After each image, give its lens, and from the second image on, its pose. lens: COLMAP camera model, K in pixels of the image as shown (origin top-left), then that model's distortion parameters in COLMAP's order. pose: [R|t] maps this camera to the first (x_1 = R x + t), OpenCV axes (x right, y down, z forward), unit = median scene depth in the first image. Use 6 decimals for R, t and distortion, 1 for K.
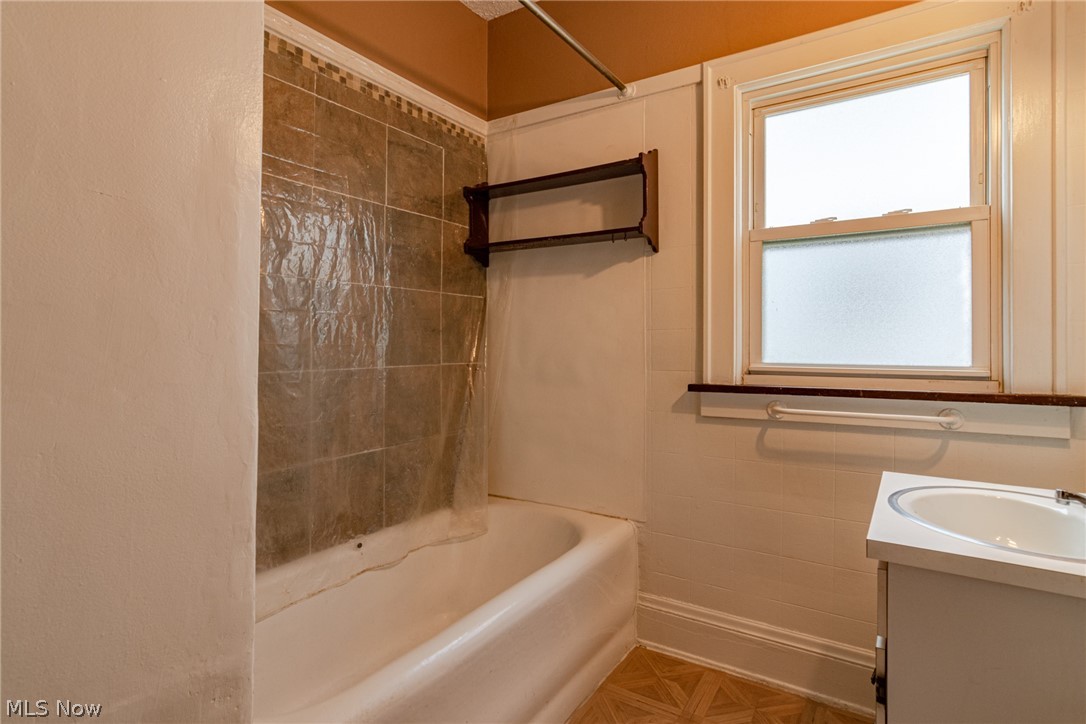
lens RADIAL K [[563.6, 0, 542.5], [0, 563.6, 340.7], [0, 0, 1]] dist [-0.000069, 0.000241]
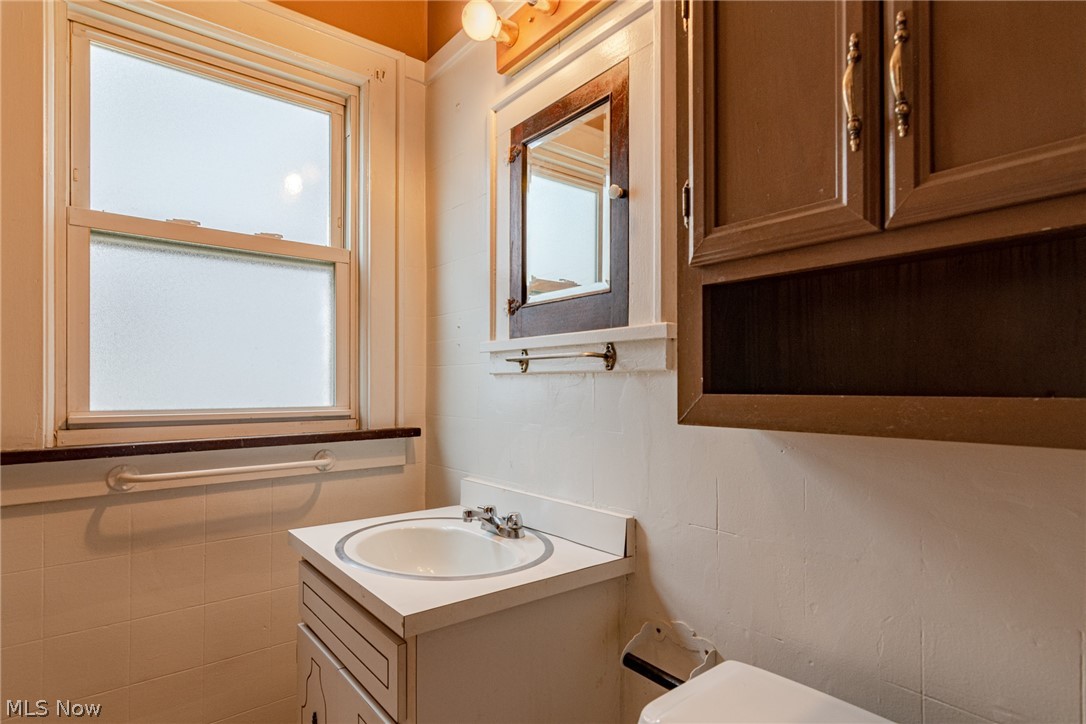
lens RADIAL K [[570.9, 0, 542.2], [0, 570.9, 389.0], [0, 0, 1]] dist [0.000691, 0.001163]
pose [[0.318345, -0.004131, 0.947966, -0.090262], [-0.007468, 0.999949, 0.006865, 0.005239], [-0.947946, -0.009265, 0.318298, 0.314962]]
